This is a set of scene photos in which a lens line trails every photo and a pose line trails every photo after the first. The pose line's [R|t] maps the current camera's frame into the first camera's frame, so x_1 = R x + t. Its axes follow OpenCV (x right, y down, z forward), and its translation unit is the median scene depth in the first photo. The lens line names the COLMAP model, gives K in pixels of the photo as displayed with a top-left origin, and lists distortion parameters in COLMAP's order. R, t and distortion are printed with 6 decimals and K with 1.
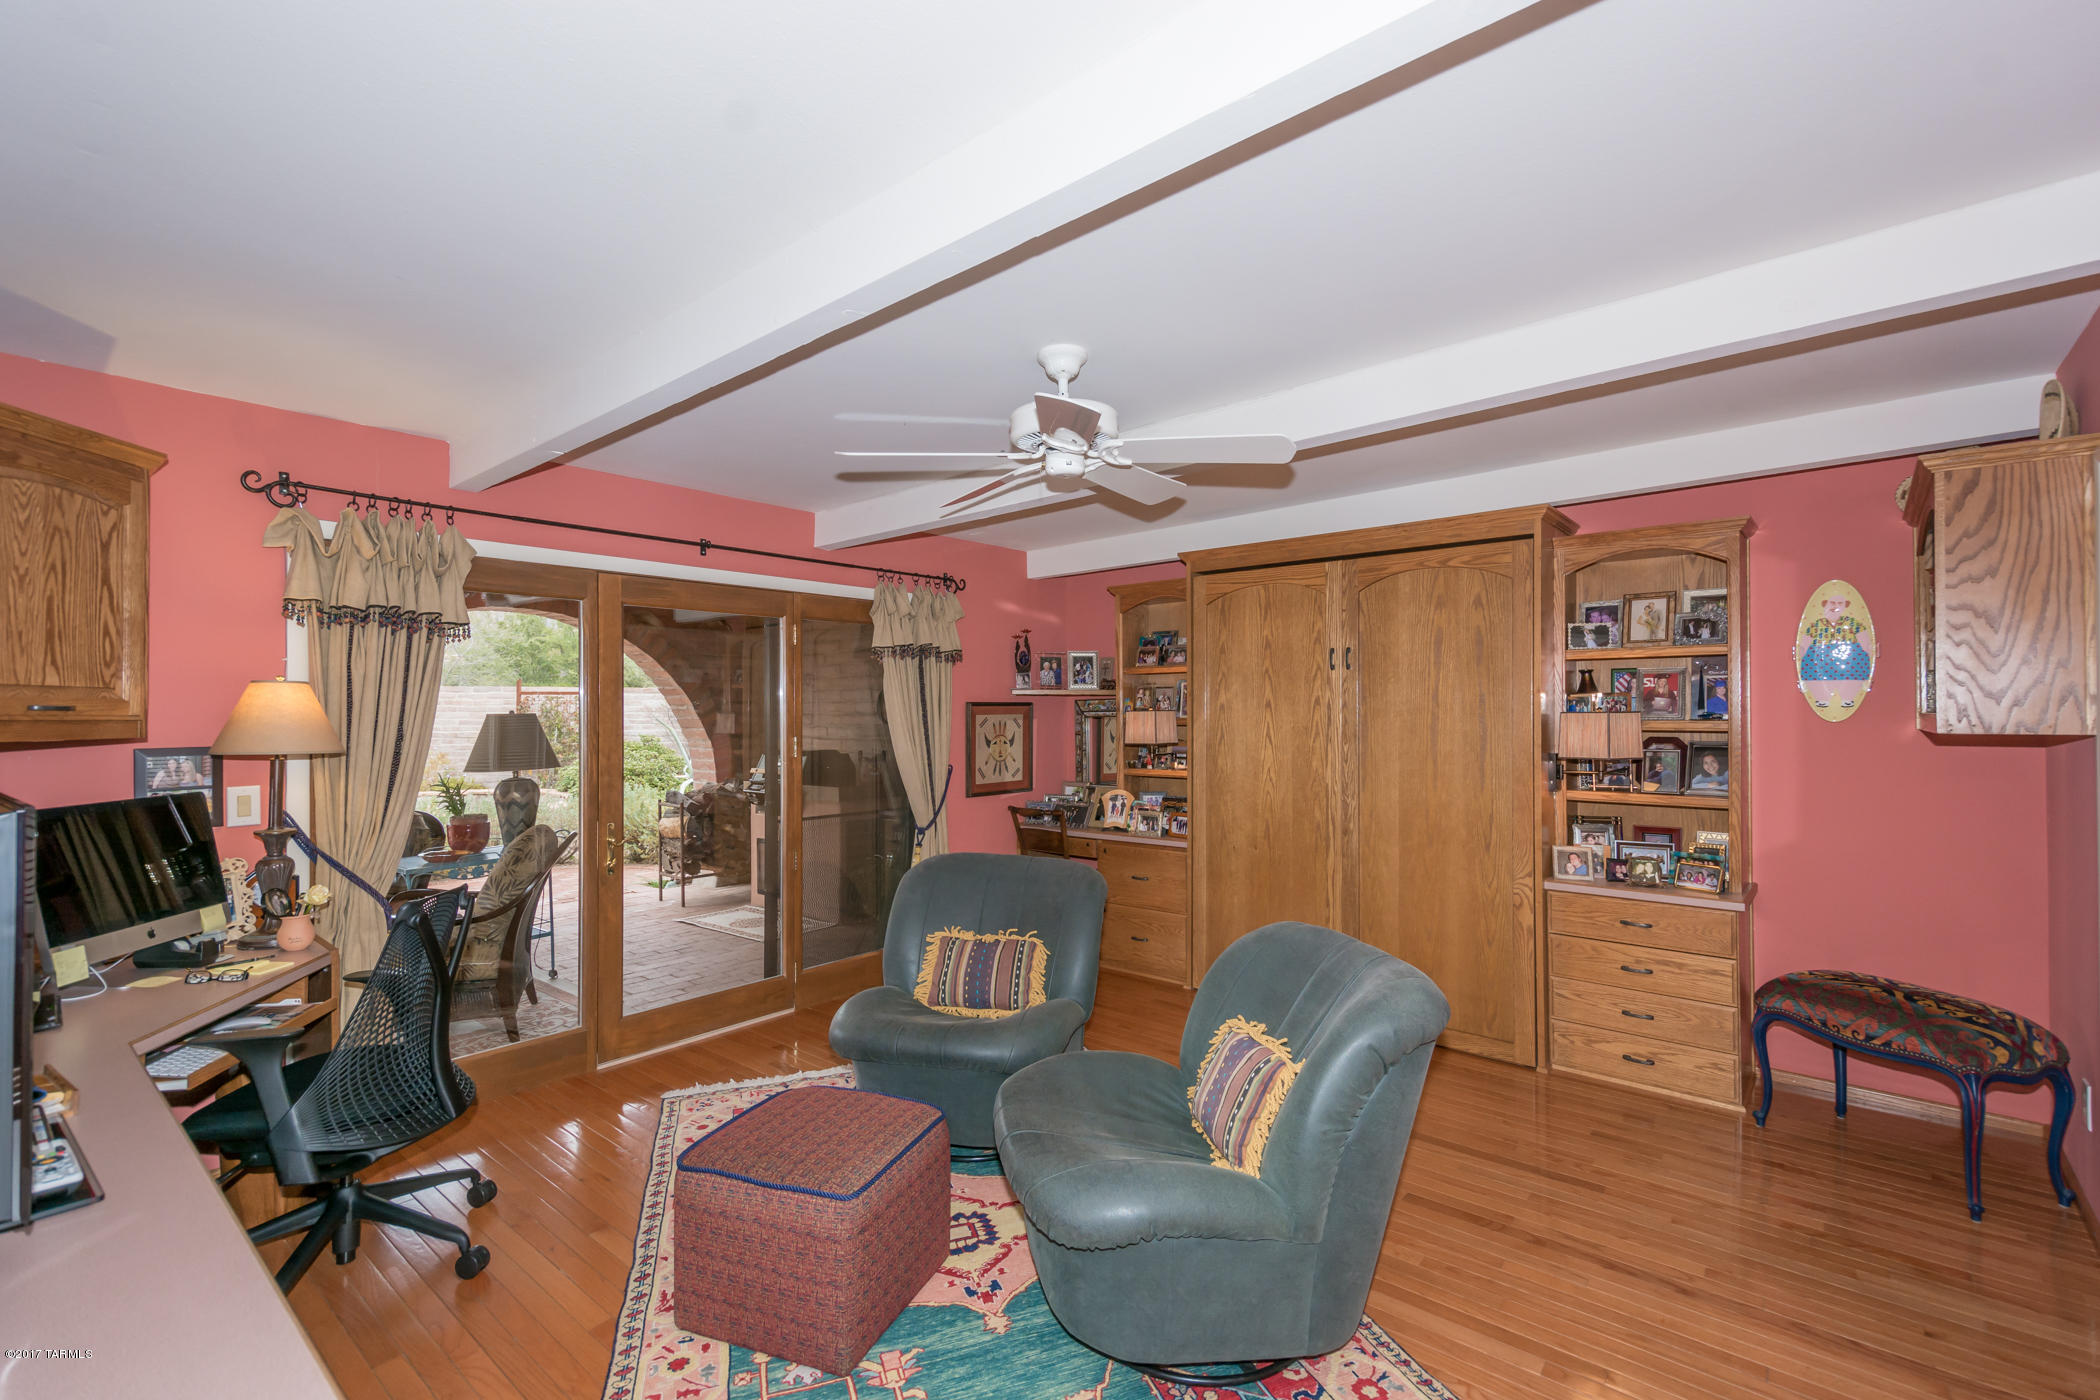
lens RADIAL K [[932.9, 0, 1046.0], [0, 932.9, 700.5], [0, 0, 1]] dist [0.013517, -0.002618]
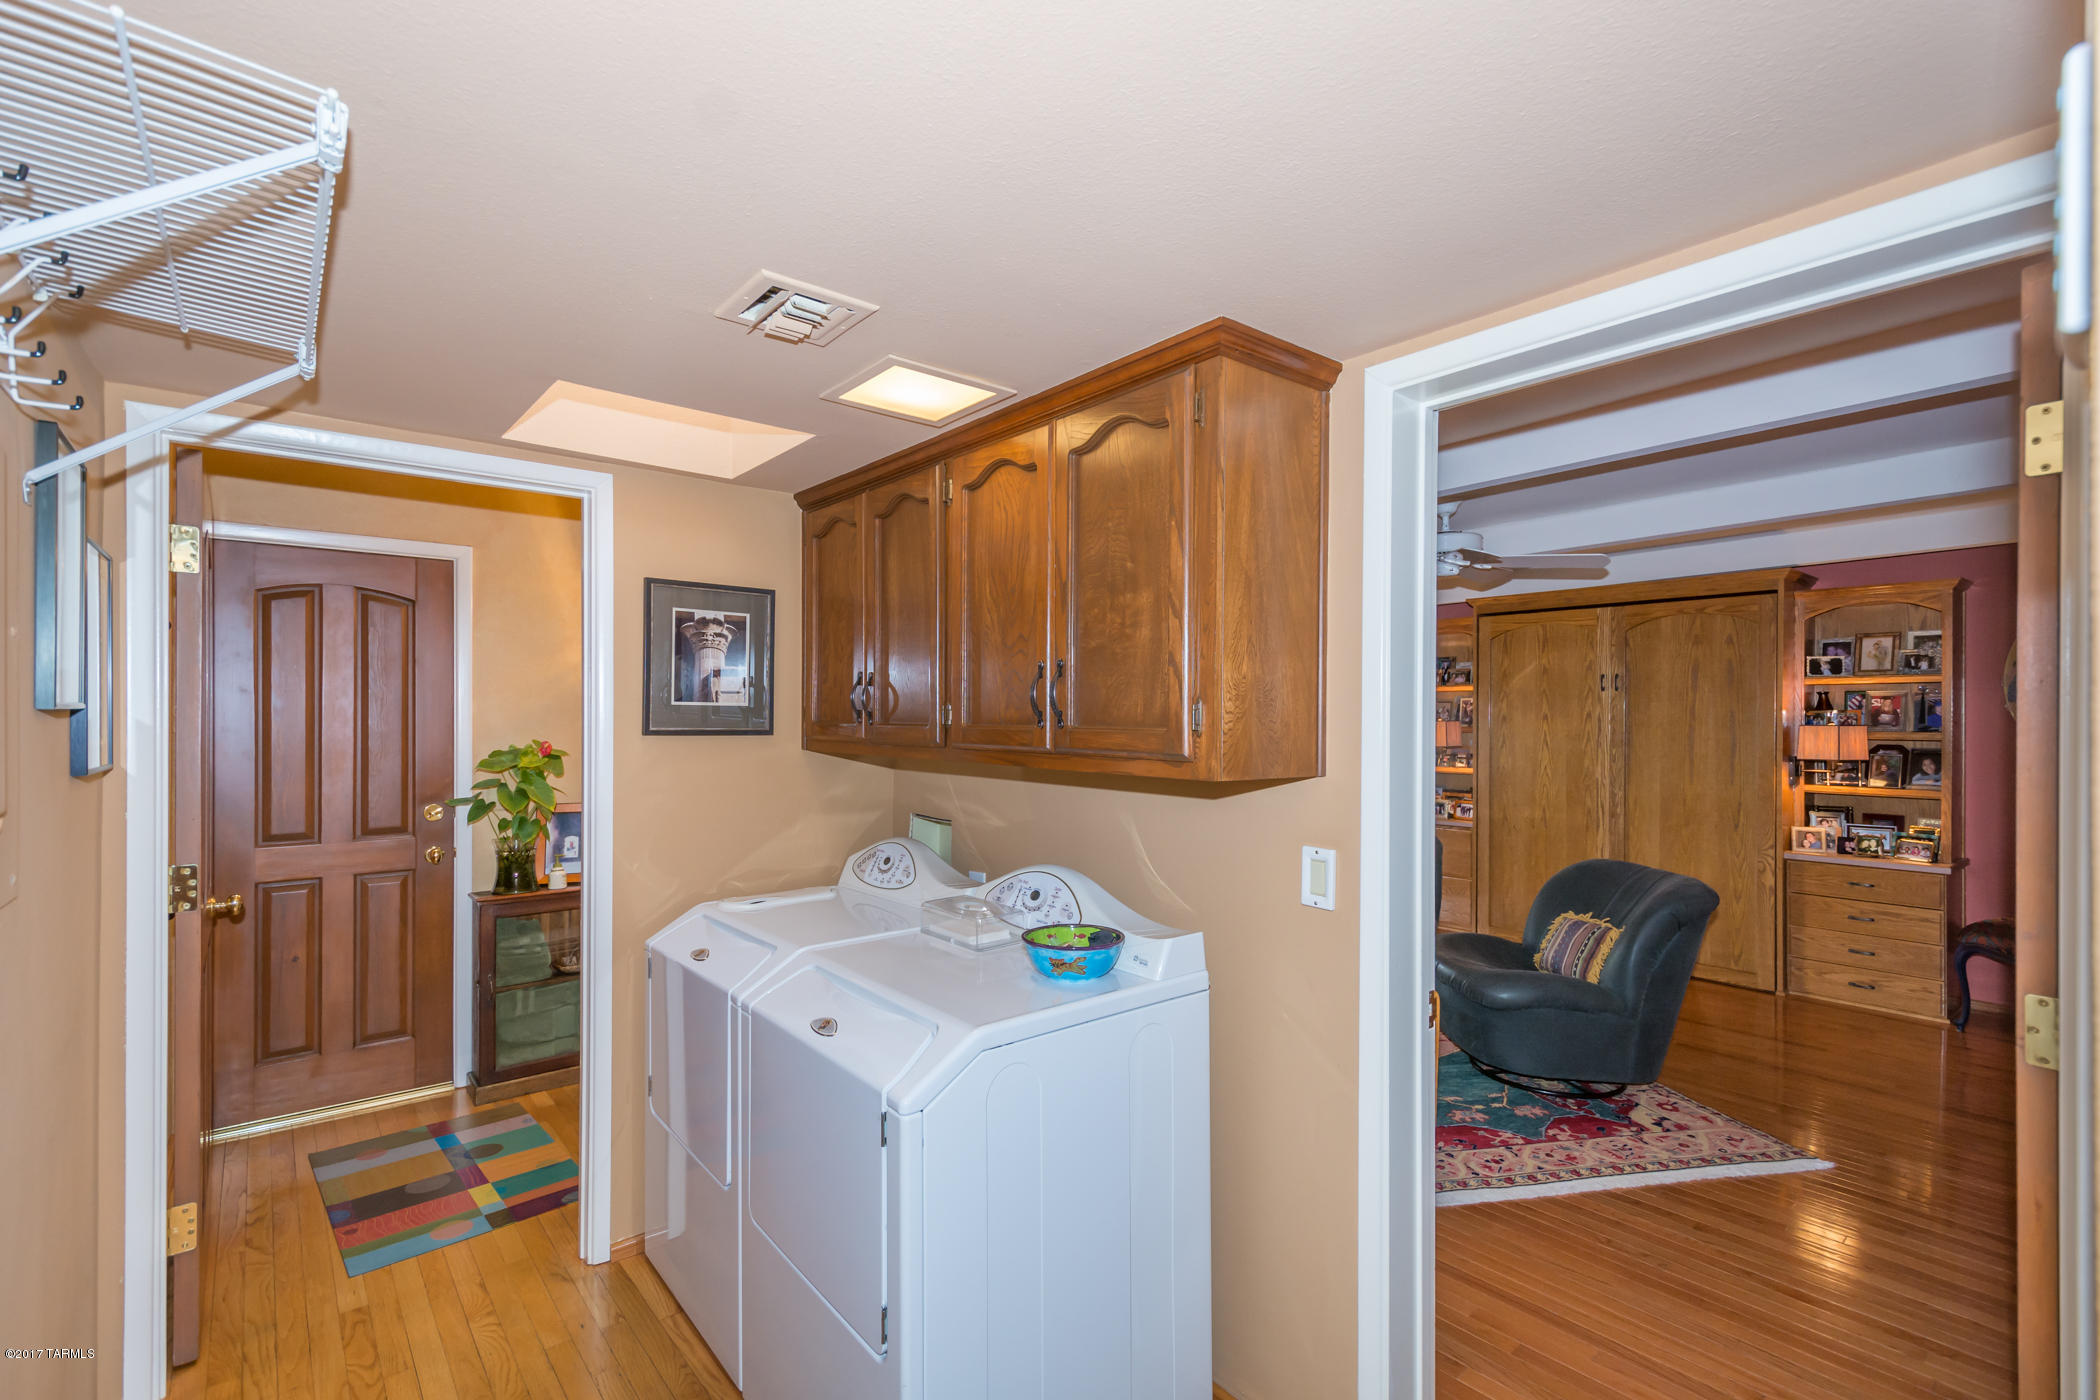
lens RADIAL K [[932.9, 0, 1052.5], [0, 932.9, 716.0], [0, 0, 1]] dist [0.013517, -0.002618]
pose [[0.984231, 0.004129, -0.176838, -0.248332], [-0.002061, 0.999927, 0.011880, -0.013497], [0.176874, -0.011328, 0.984168, -0.481902]]
